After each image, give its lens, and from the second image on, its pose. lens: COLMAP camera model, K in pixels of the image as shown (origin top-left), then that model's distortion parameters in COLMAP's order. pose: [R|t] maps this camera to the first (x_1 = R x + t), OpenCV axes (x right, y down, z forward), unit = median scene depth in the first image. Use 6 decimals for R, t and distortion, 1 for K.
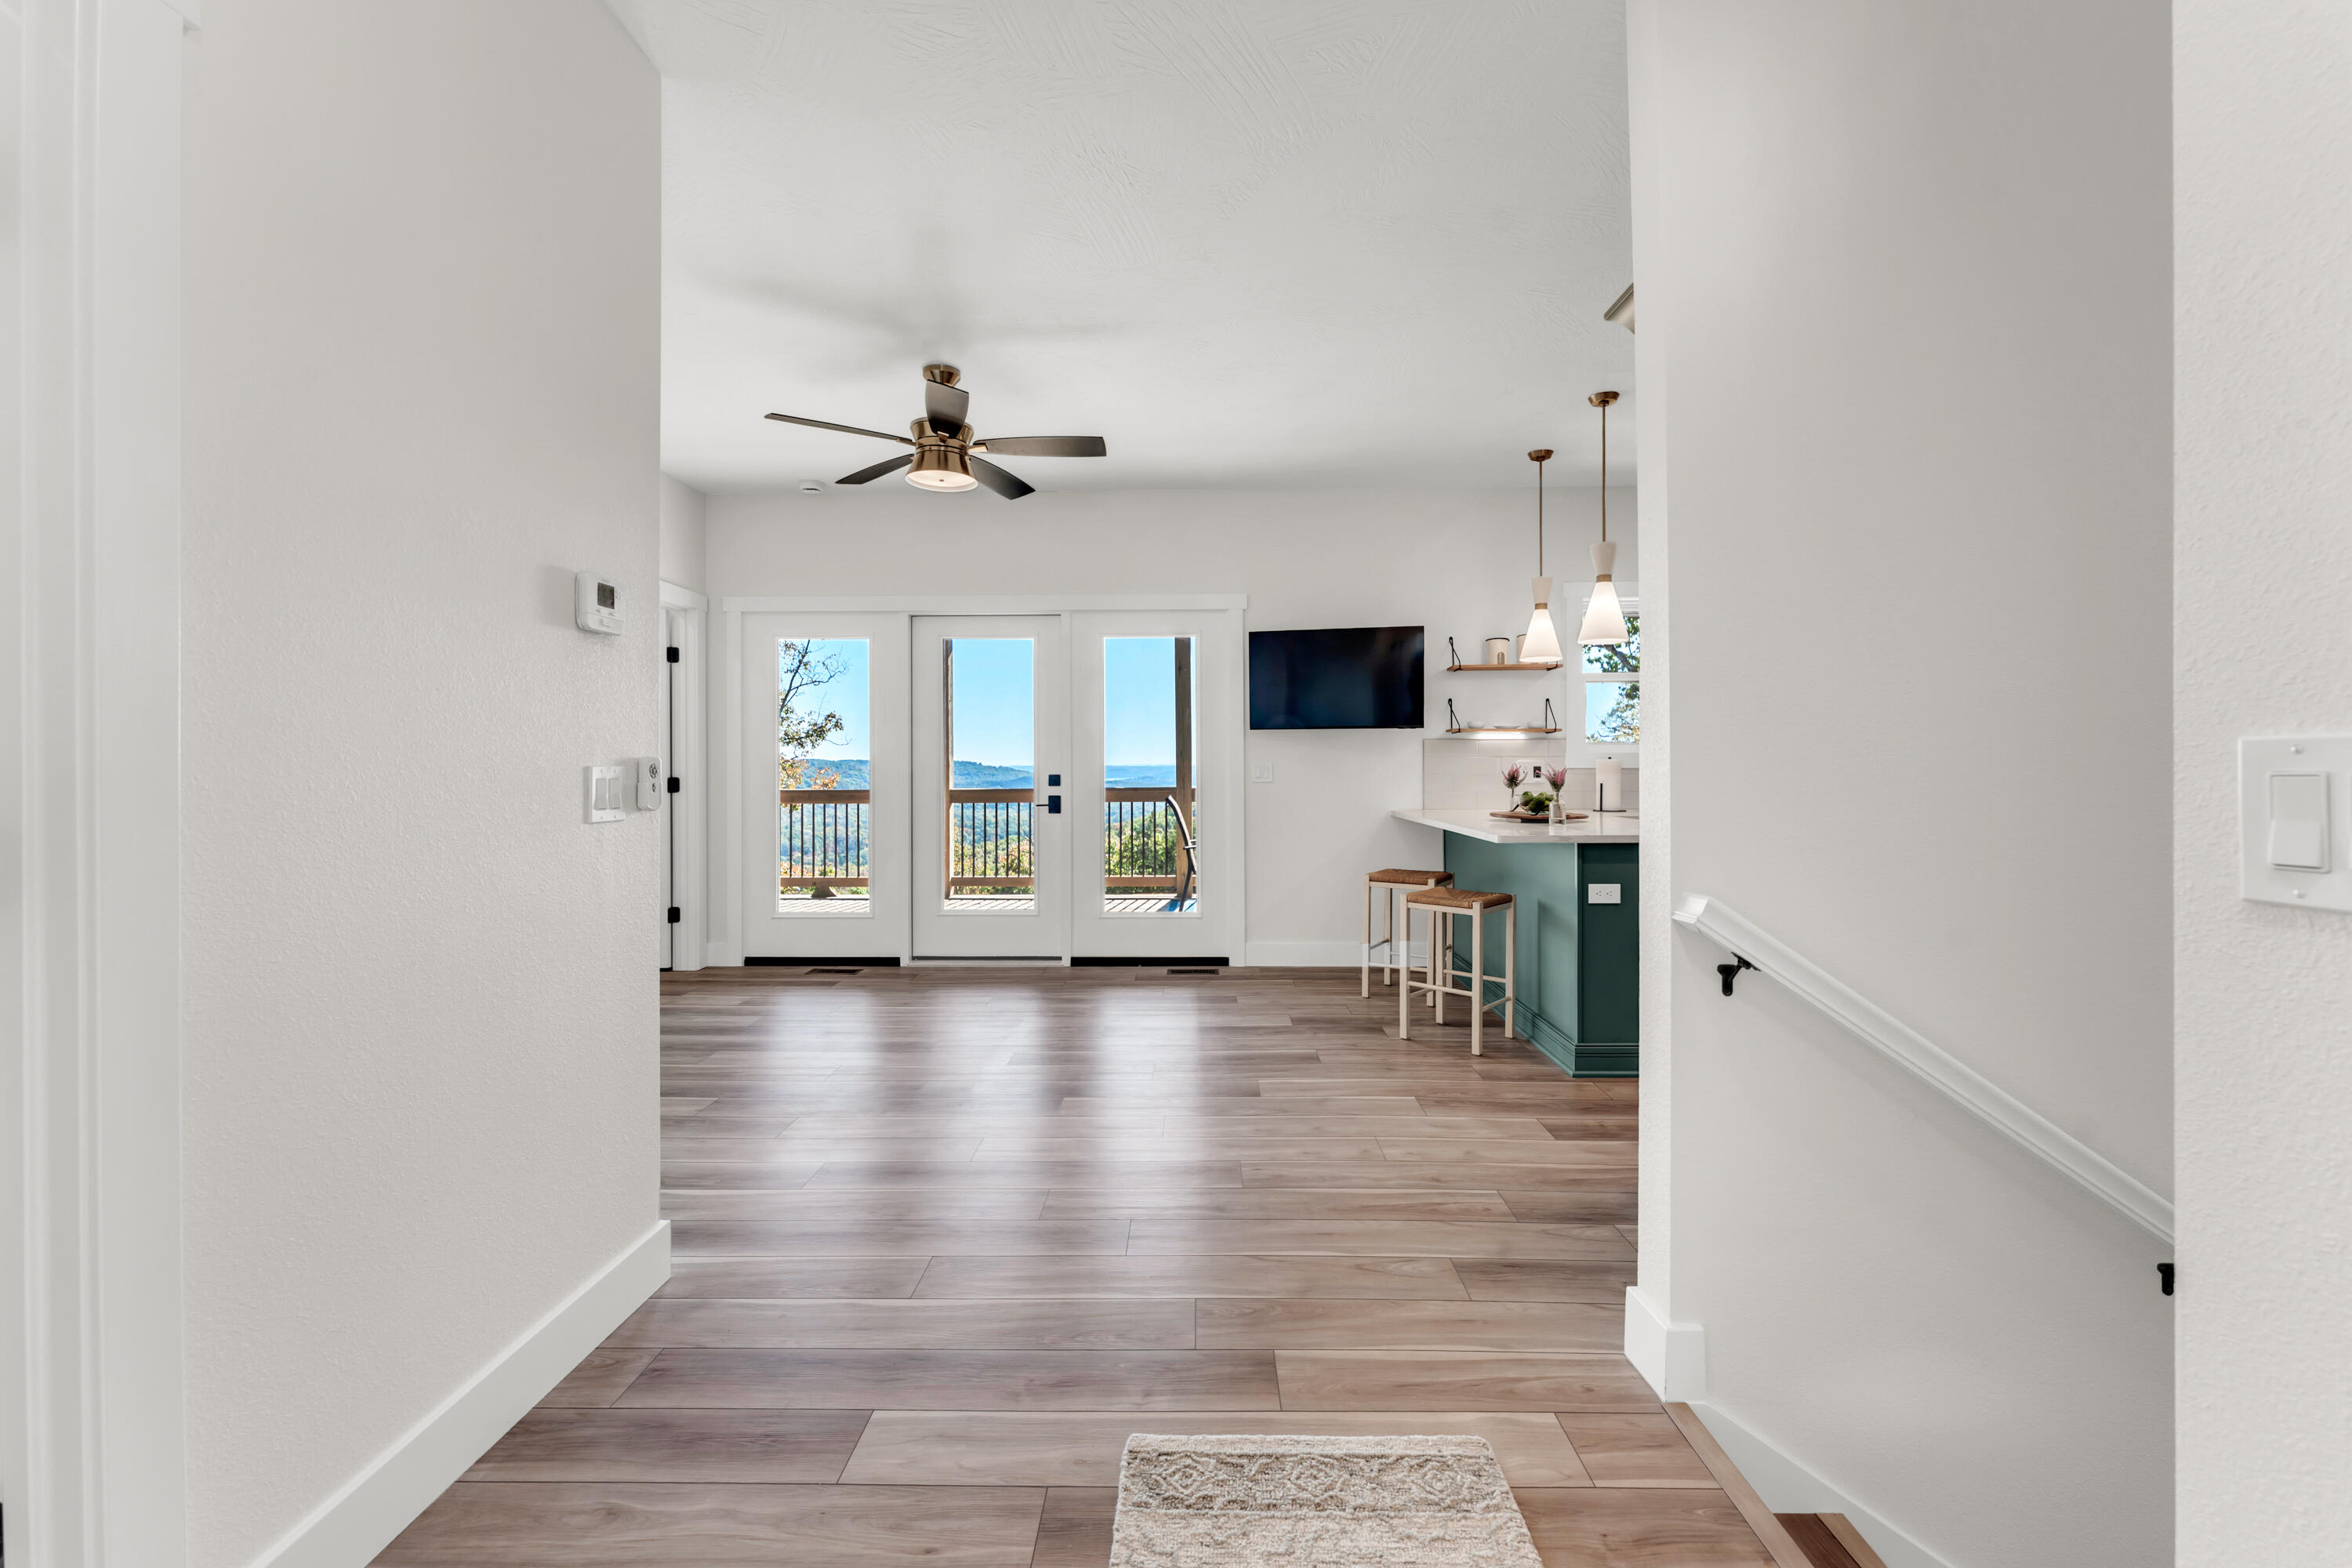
lens RADIAL K [[945.4, 0, 1176.7], [0, 945.4, 770.8], [0, 0, 1]] dist [0.001093, -0.000431]
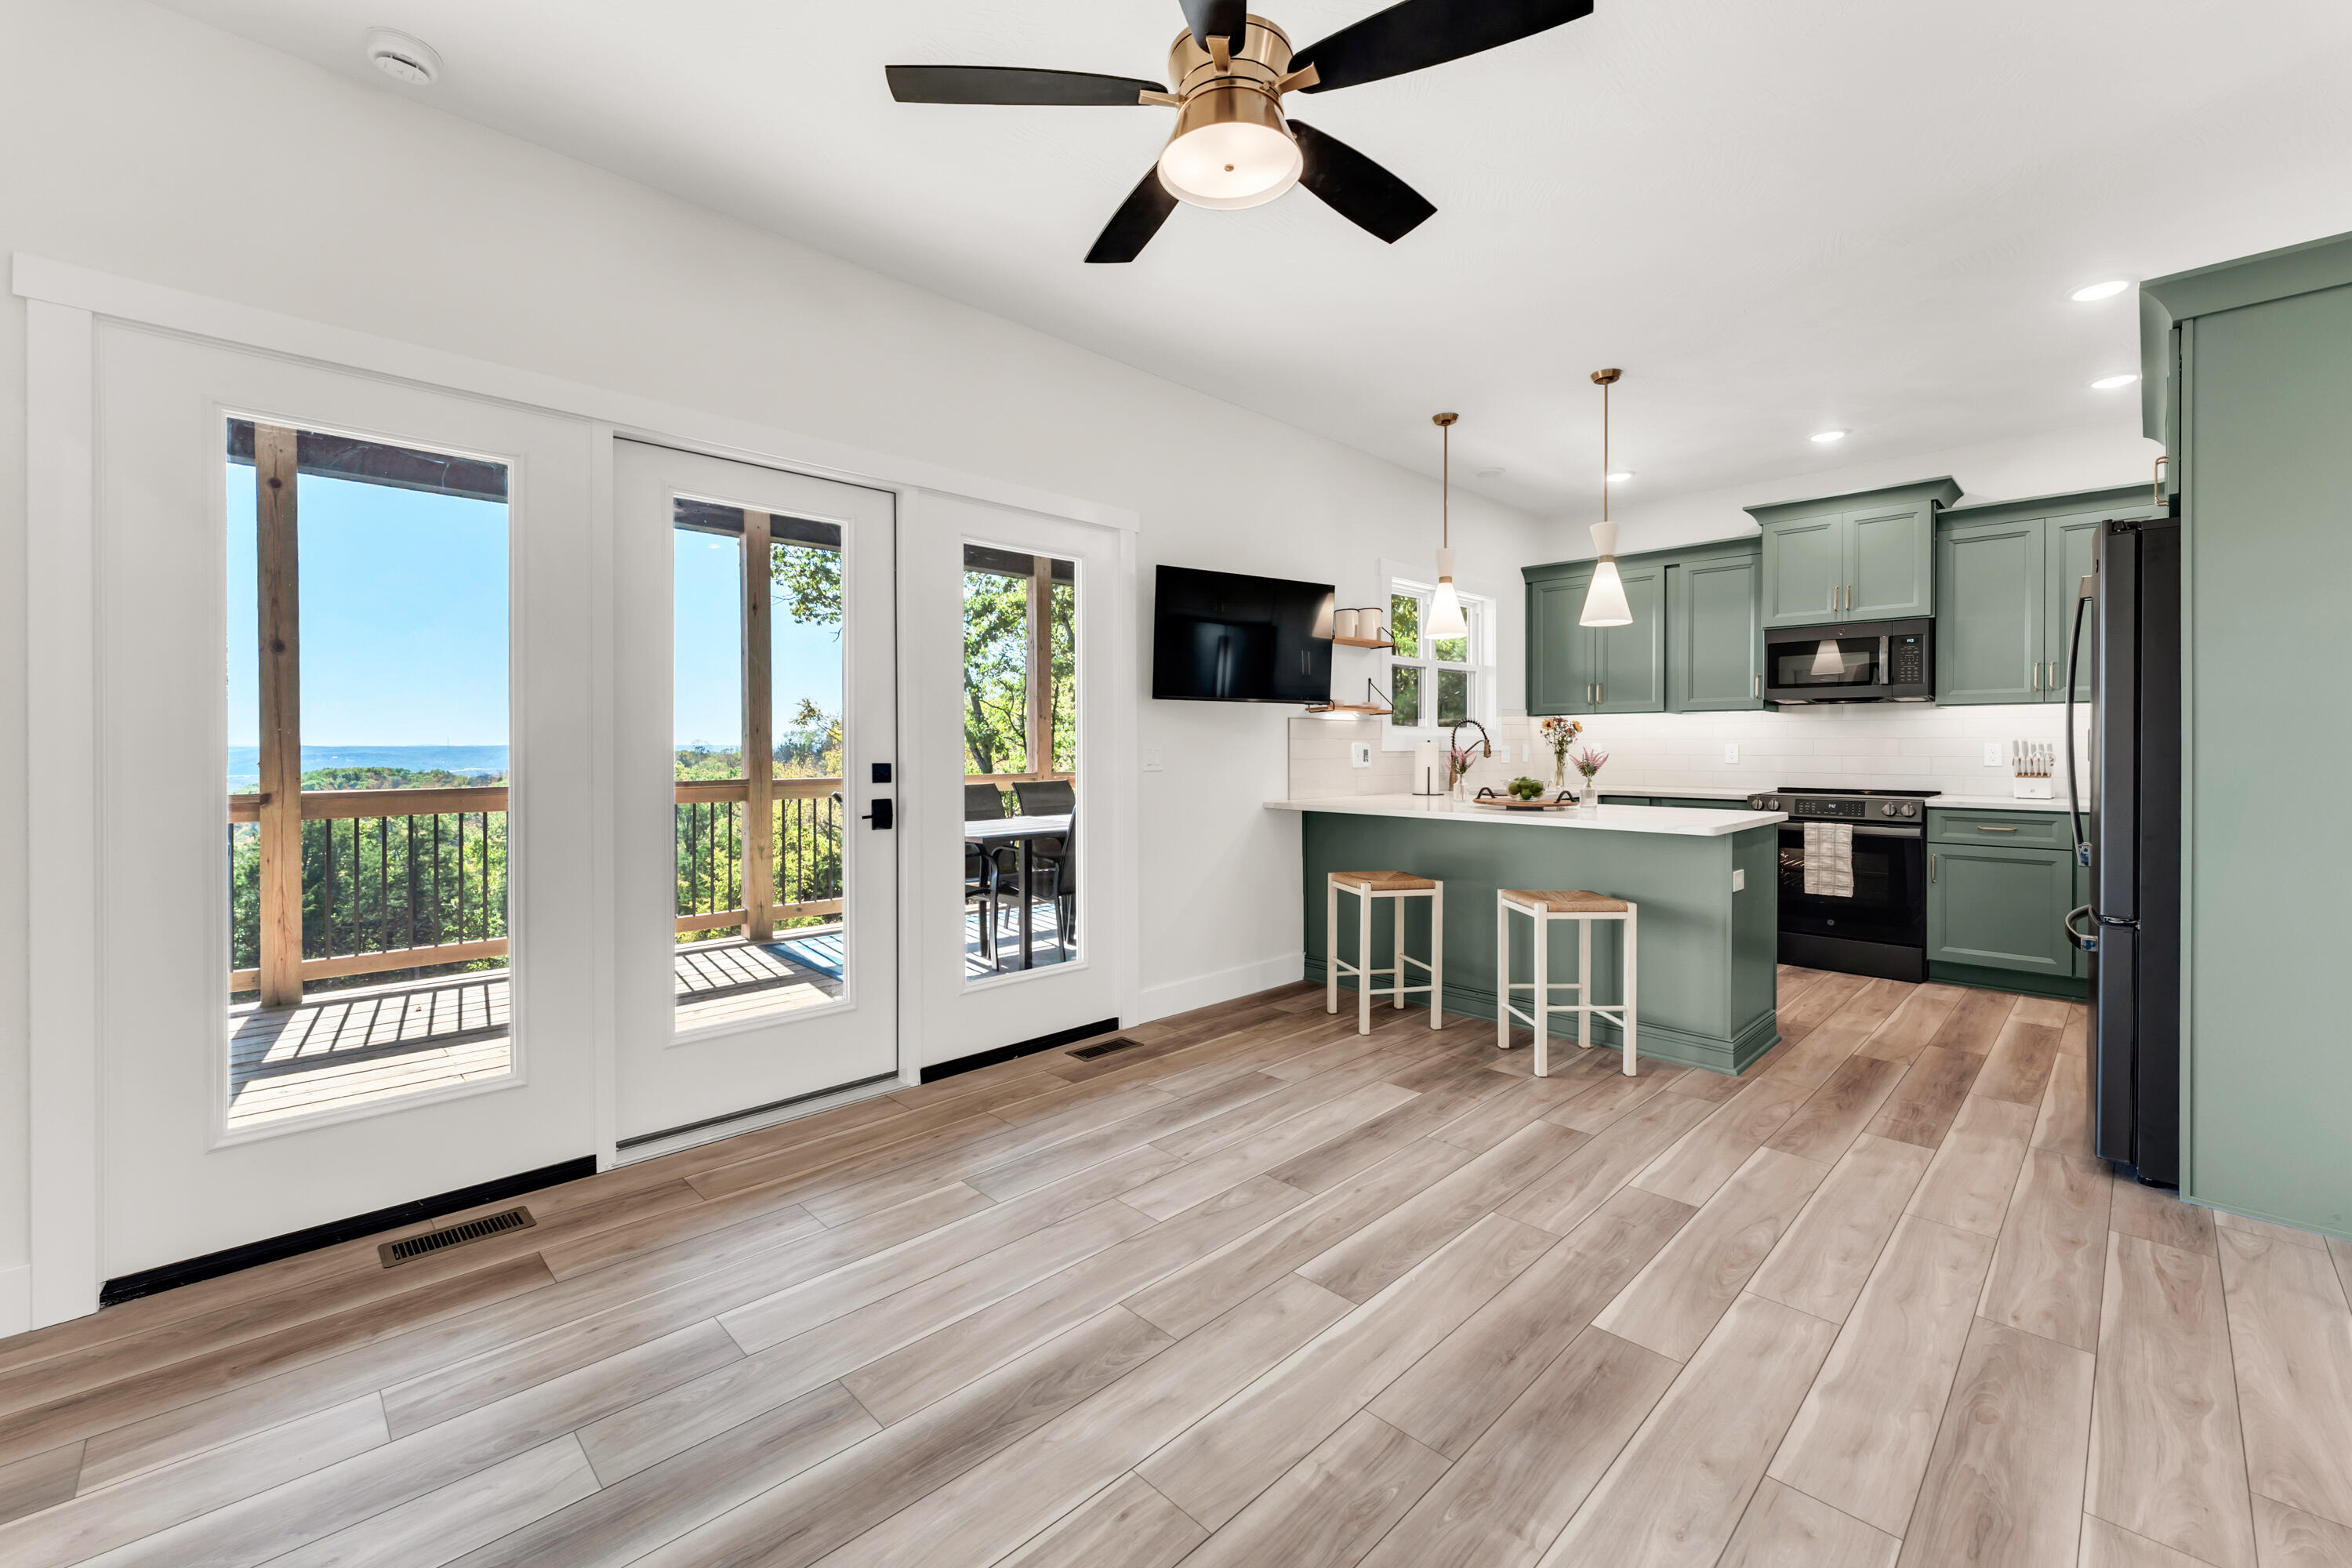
lens RADIAL K [[959.7, 0, 1163.6], [0, 959.7, 753.3], [0, 0, 1]] dist [0.001636, 0.000009]
pose [[0.707052, -0.001369, 0.707161, -0.440311], [0.001169, 0.999999, 0.000768, -0.002497], [-0.707161, 0.000284, 0.707053, 0.470419]]
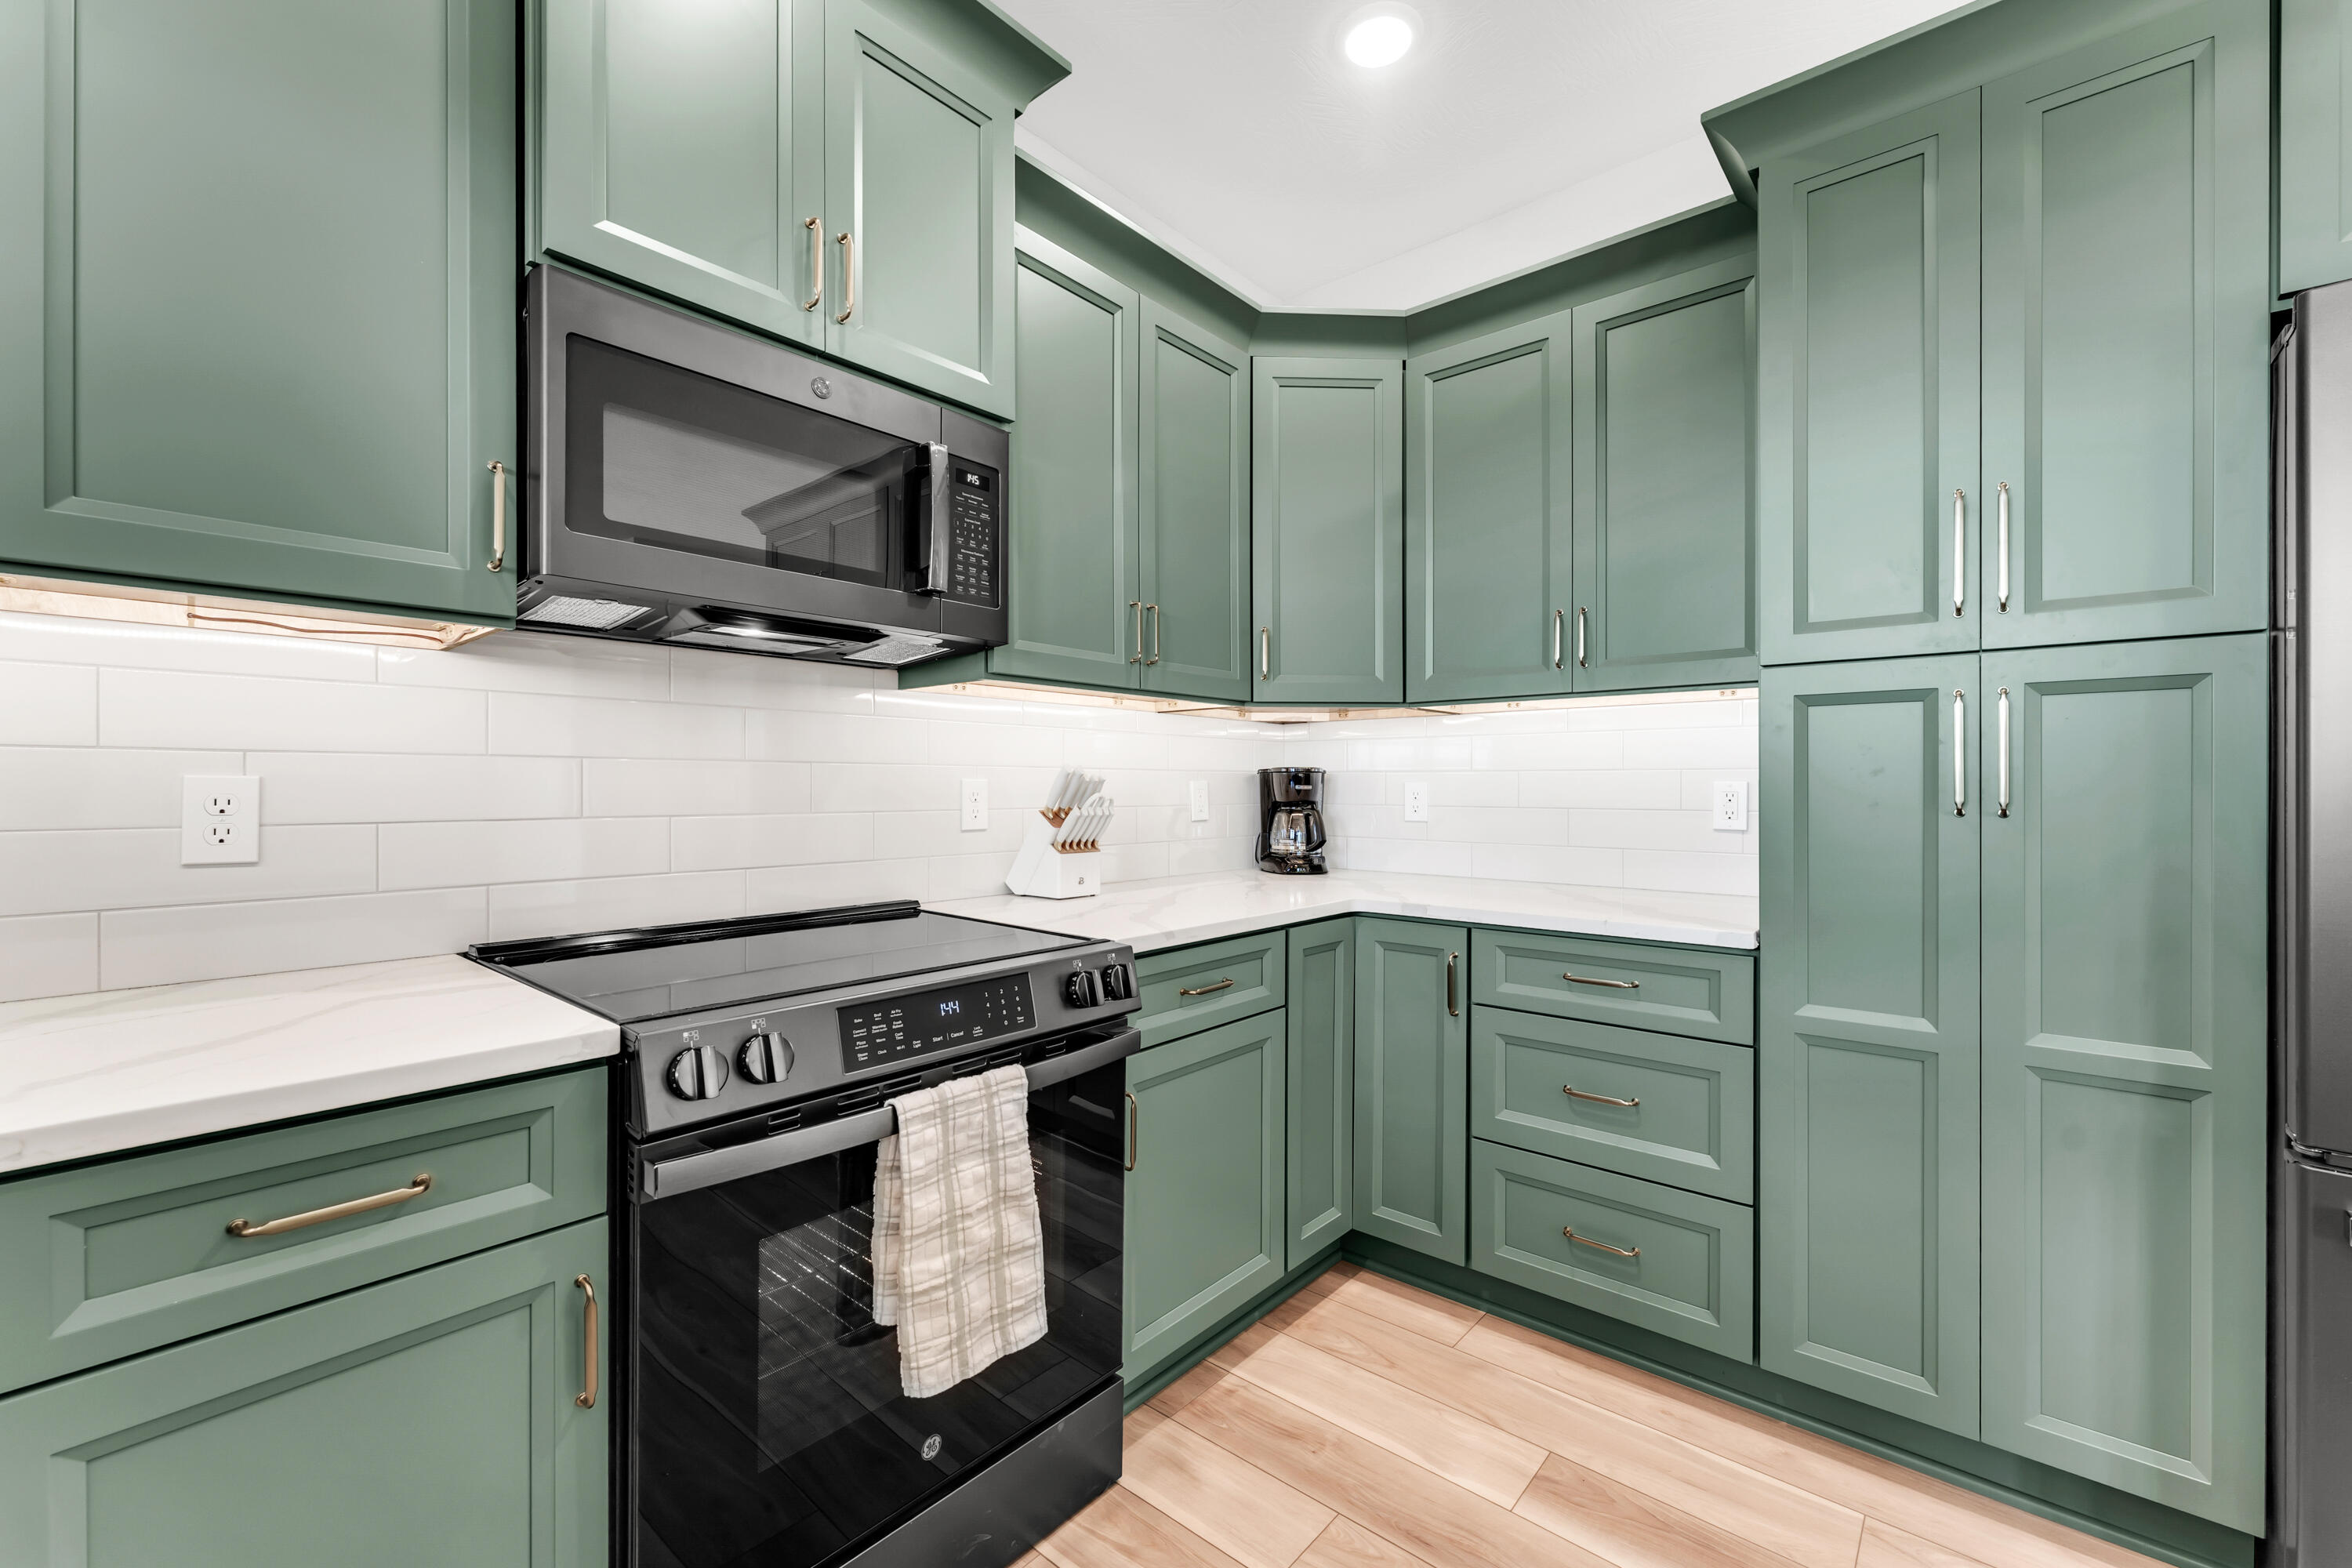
lens RADIAL K [[950.2, 0, 1176.0], [0, 950.2, 784.0], [0, 0, 1]] dist [-0.000808, -0.000634]
pose [[-0.760992, 0.008246, 0.648709, 0.453543], [0.008293, 0.999961, -0.002982, -0.005881], [-0.648708, 0.003111, -0.761031, 0.810066]]
